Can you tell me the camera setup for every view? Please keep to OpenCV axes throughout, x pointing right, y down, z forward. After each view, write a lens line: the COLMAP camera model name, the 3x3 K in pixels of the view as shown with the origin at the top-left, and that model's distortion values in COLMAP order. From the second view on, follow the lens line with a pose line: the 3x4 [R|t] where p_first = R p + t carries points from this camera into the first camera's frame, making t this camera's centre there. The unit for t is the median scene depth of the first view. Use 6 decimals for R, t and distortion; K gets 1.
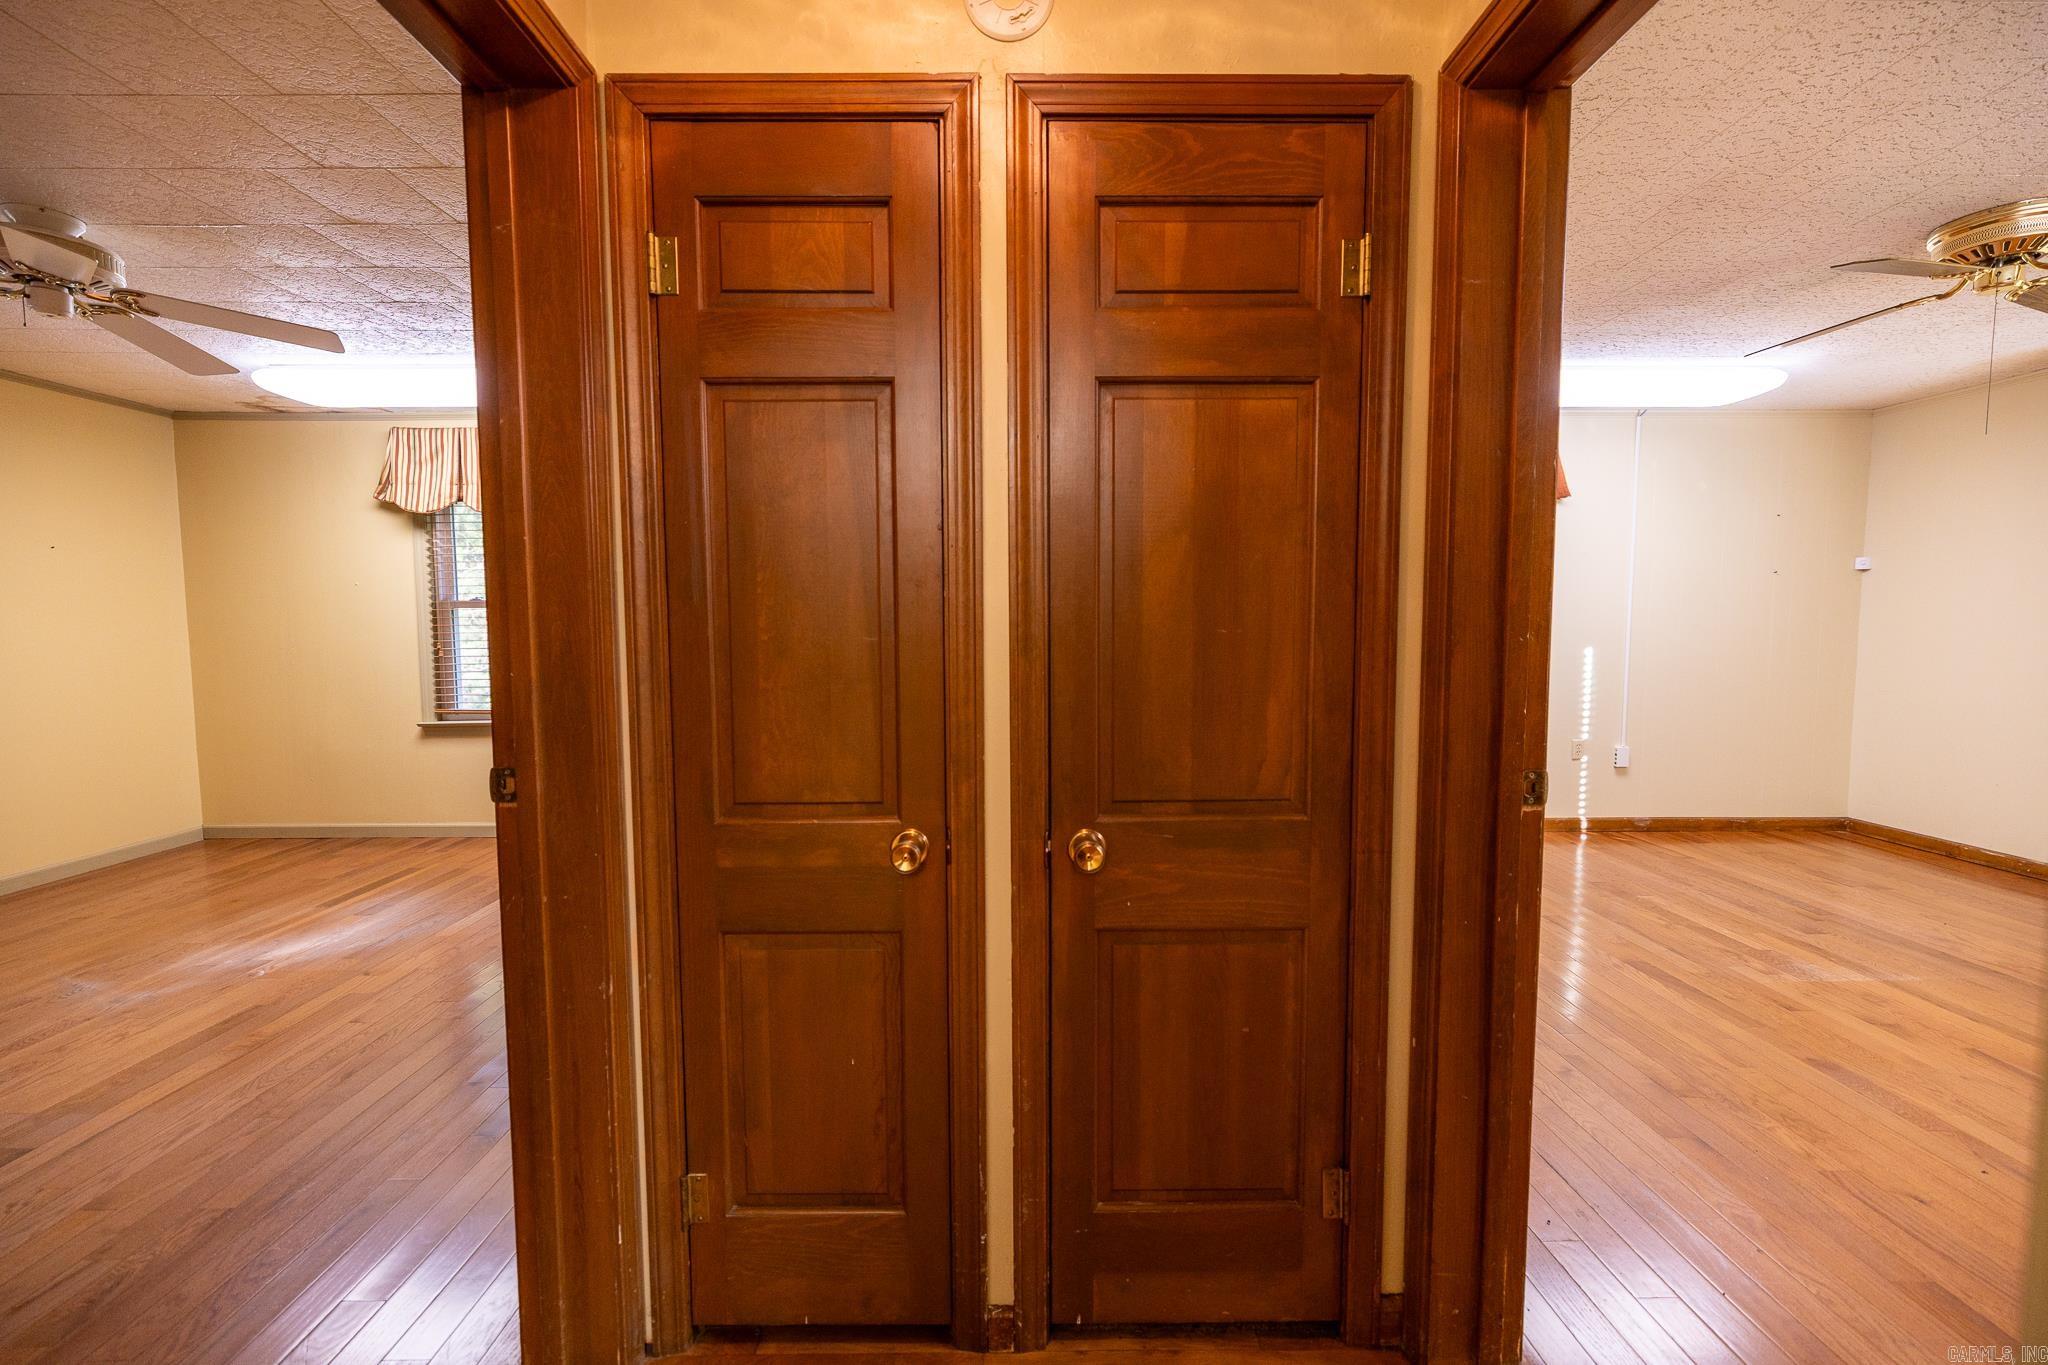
lens RADIAL K [[866.6, 0, 1022.2], [0, 866.6, 682.0], [0, 0, 1]] dist [0.004259, -0.000308]
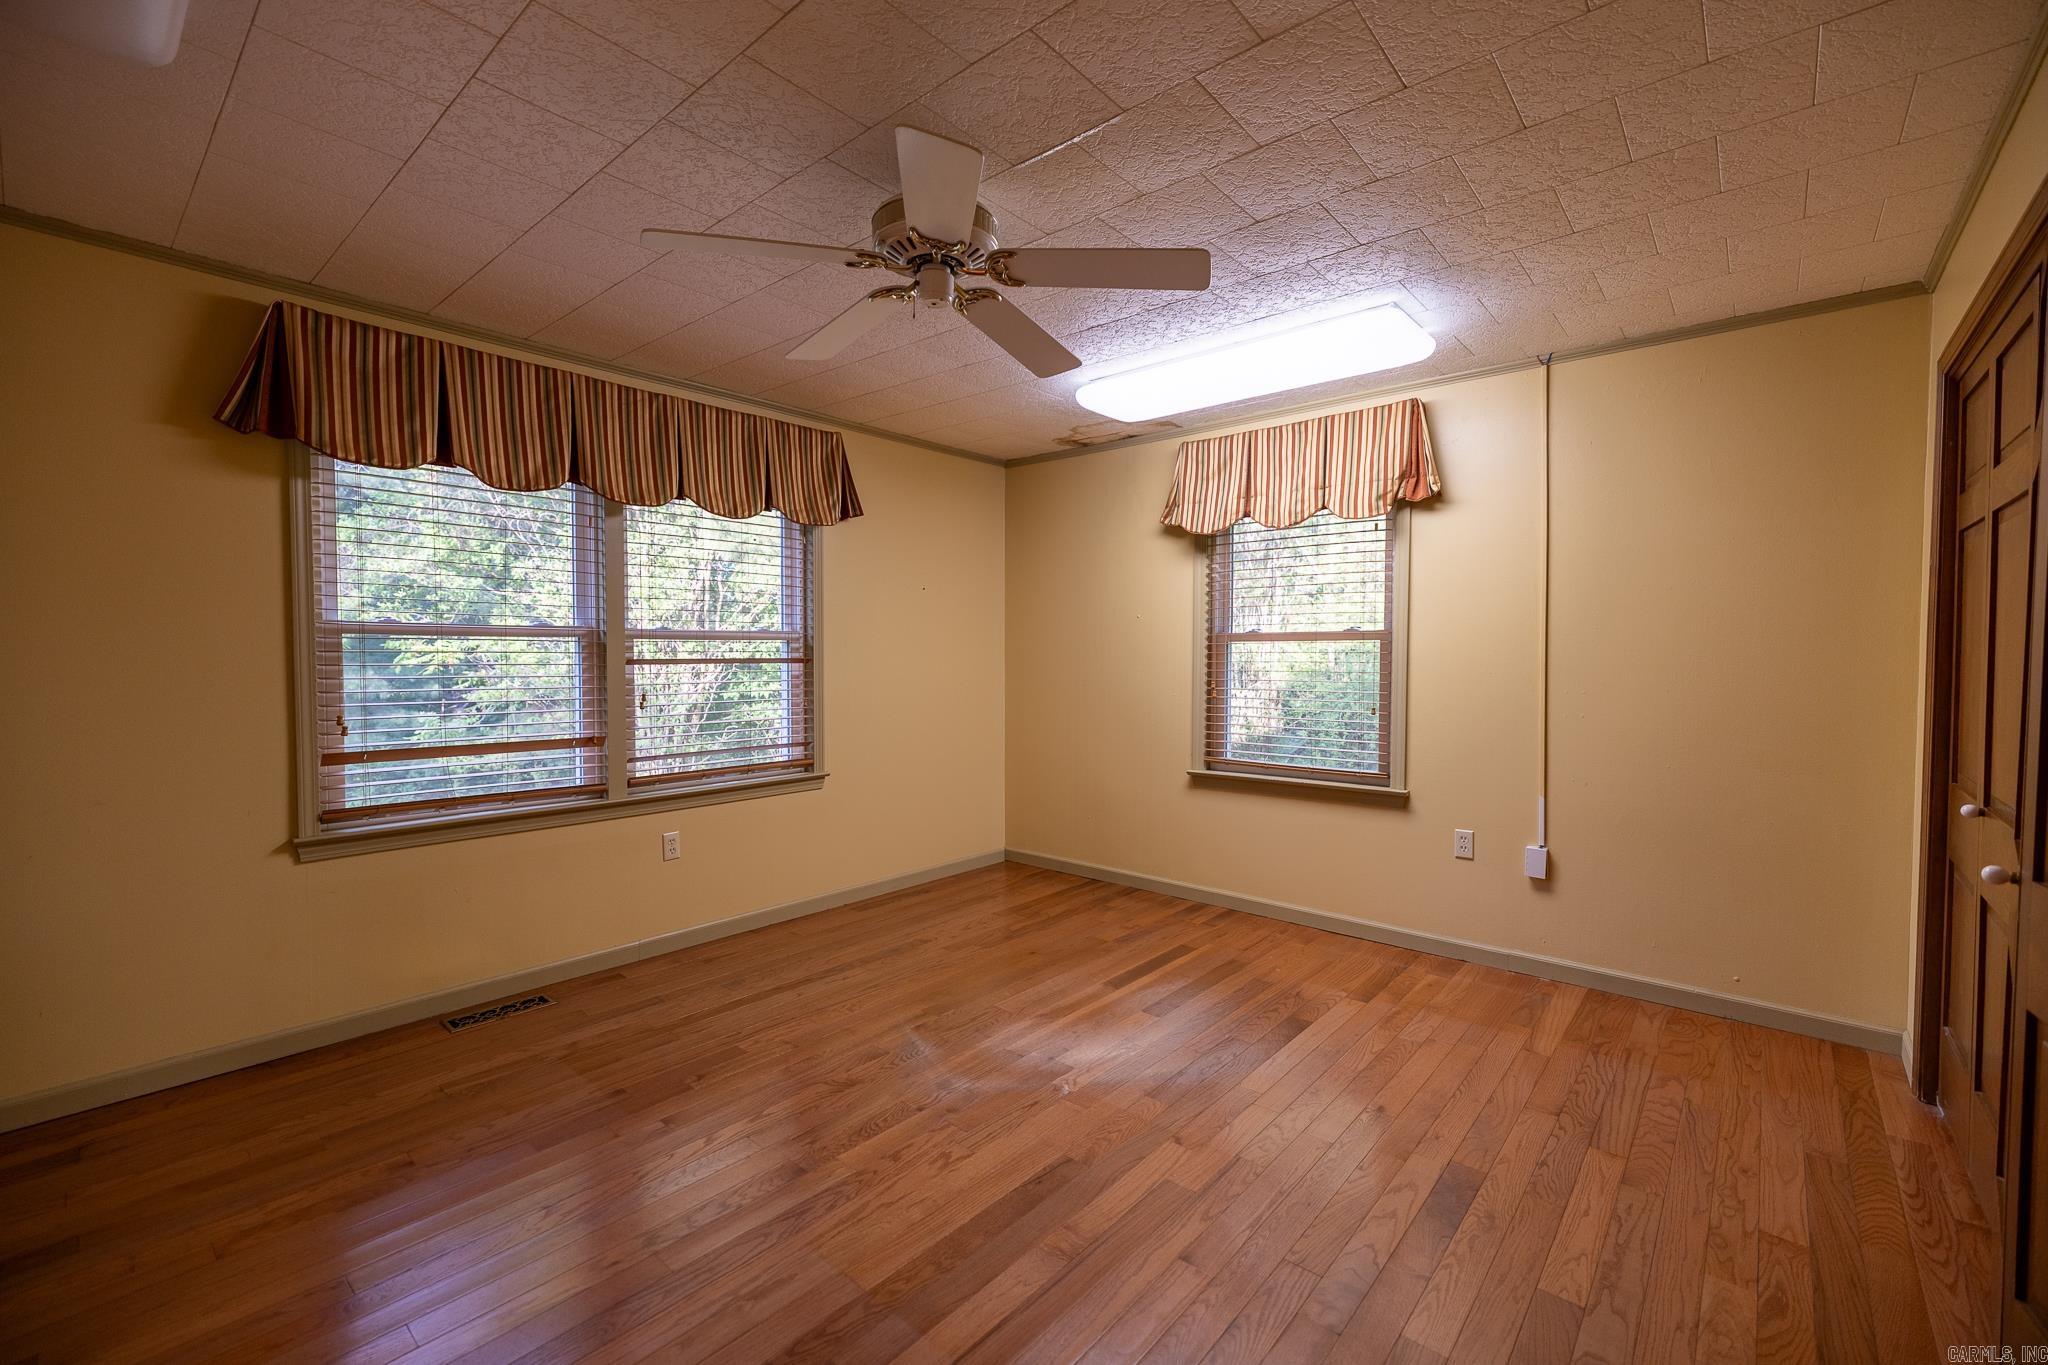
lens RADIAL K [[866.6, 0, 1022.2], [0, 866.6, 682.0], [0, 0, 1]] dist [0.004259, -0.000308]
pose [[0.749484, 0.026143, -0.661506, -0.246683], [-0.052048, 0.998454, -0.019511, -0.018133], [0.659973, 0.049053, 0.749686, 0.225453]]
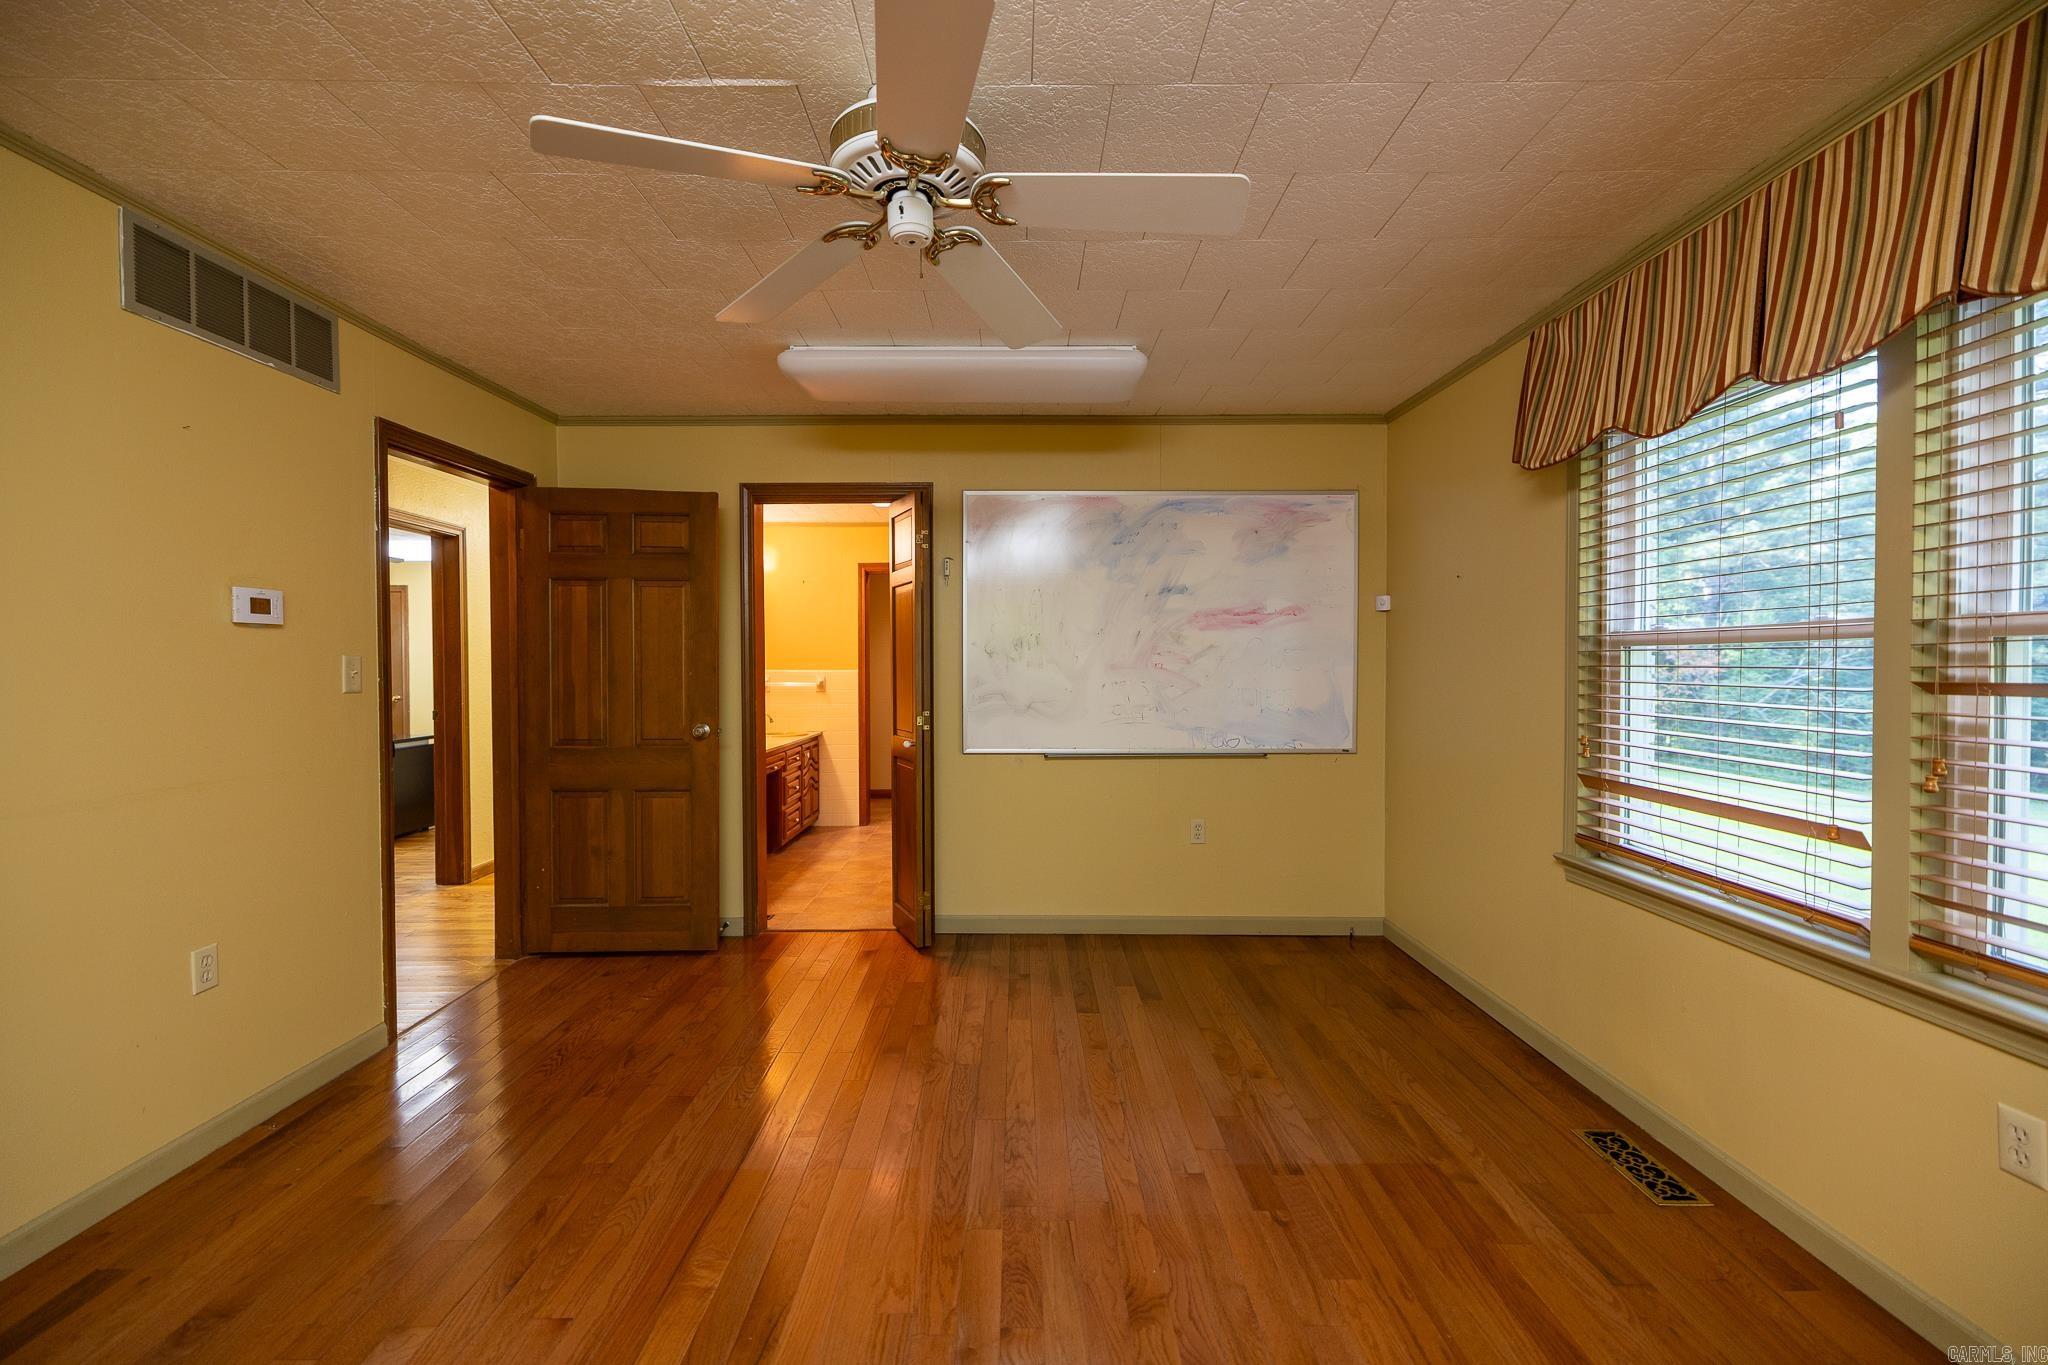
lens RADIAL K [[837.2, 0, 1024.0], [0, 837.2, 682.5], [0, 0, 1]] dist [0.000779, -0.000086]
pose [[-0.999960, 0.008561, -0.002462, -0.627086], [0.008307, 0.995972, 0.089277, -0.067635], [0.003216, 0.089253, -0.996004, 0.889811]]
